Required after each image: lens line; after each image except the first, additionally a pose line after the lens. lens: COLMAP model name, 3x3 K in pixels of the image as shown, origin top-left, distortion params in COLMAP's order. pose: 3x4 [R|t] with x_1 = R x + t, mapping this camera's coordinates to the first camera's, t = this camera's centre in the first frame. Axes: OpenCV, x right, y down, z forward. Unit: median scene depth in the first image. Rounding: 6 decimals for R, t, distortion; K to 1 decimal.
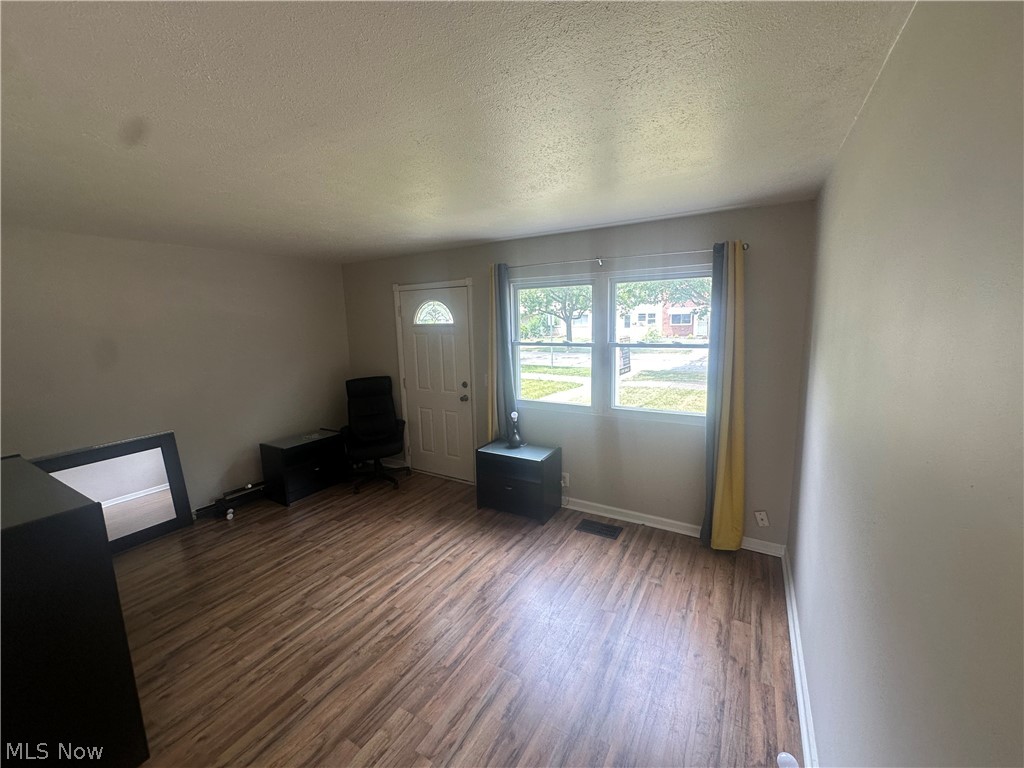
lens RADIAL K [[413.1, 0, 511.1], [0, 413.1, 382.0], [0, 0, 1]] dist [0.012793, 0.000134]
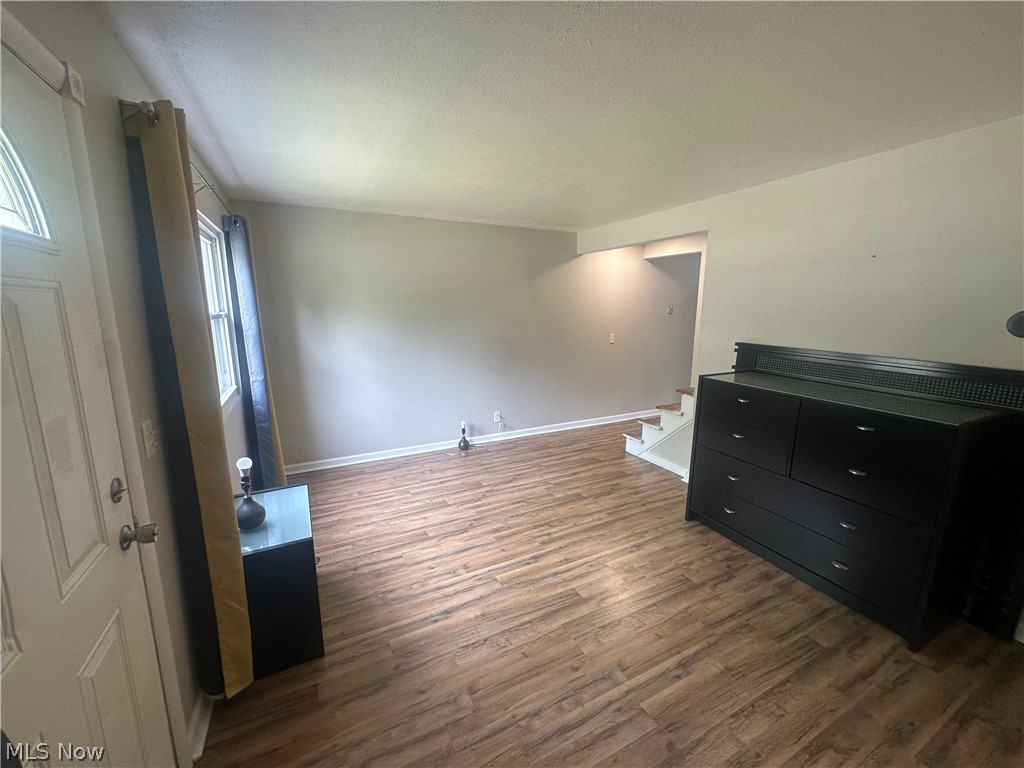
lens RADIAL K [[413.1, 0, 511.8], [0, 413.1, 381.4], [0, 0, 1]] dist [0.012793, 0.000134]
pose [[-0.842892, -0.070334, 0.533466, -0.702108], [0.102342, 0.952367, 0.287267, -0.166301], [-0.528261, 0.296732, -0.795545, 1.628799]]
